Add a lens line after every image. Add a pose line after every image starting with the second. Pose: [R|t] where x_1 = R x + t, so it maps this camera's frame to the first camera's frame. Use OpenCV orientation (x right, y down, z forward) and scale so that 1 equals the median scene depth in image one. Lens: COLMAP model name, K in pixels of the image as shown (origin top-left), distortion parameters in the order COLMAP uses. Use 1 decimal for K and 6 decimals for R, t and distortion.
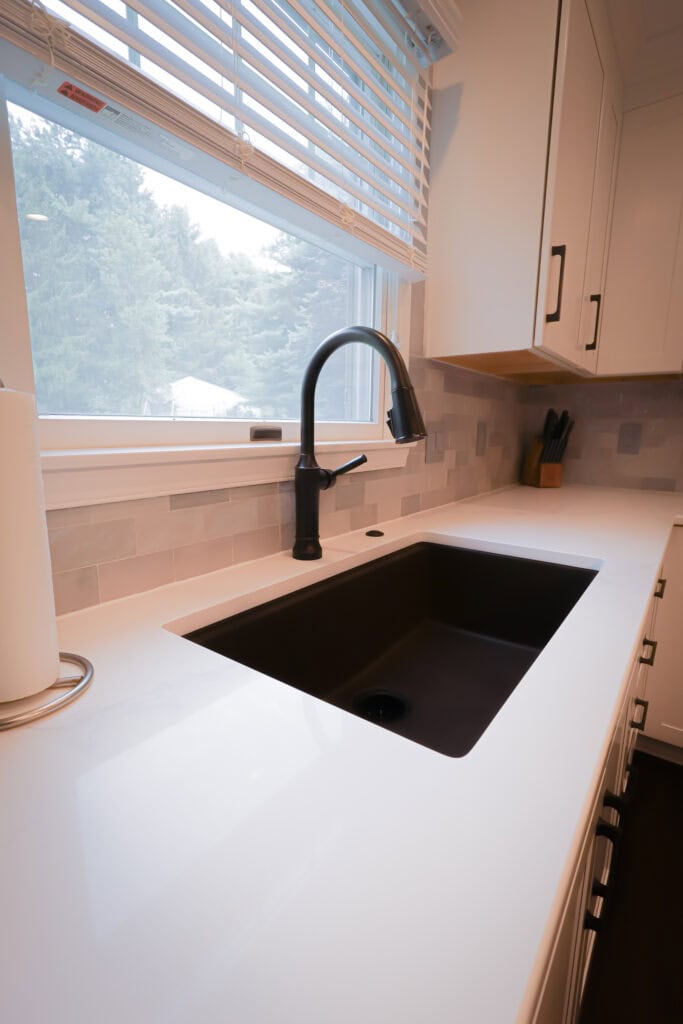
lens RADIAL K [[471.2, 0, 342.3], [0, 471.2, 514.0], [0, 0, 1]] dist [-0.002302, -0.000233]
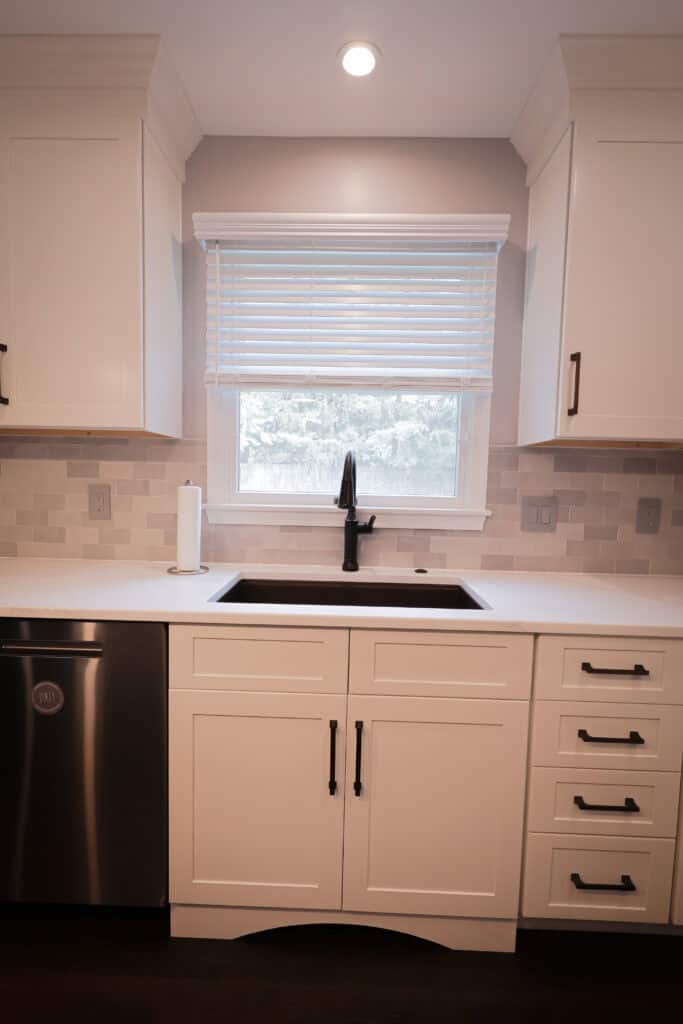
lens RADIAL K [[512.9, 0, 341.2], [0, 512.9, 514.5], [0, 0, 1]] dist [-0.000181, -0.000020]
pose [[0.573478, 0.064103, -0.816709, 1.163864], [-0.166418, 0.985263, -0.039523, -0.027618], [0.802140, 0.158581, 0.575694, -0.131623]]
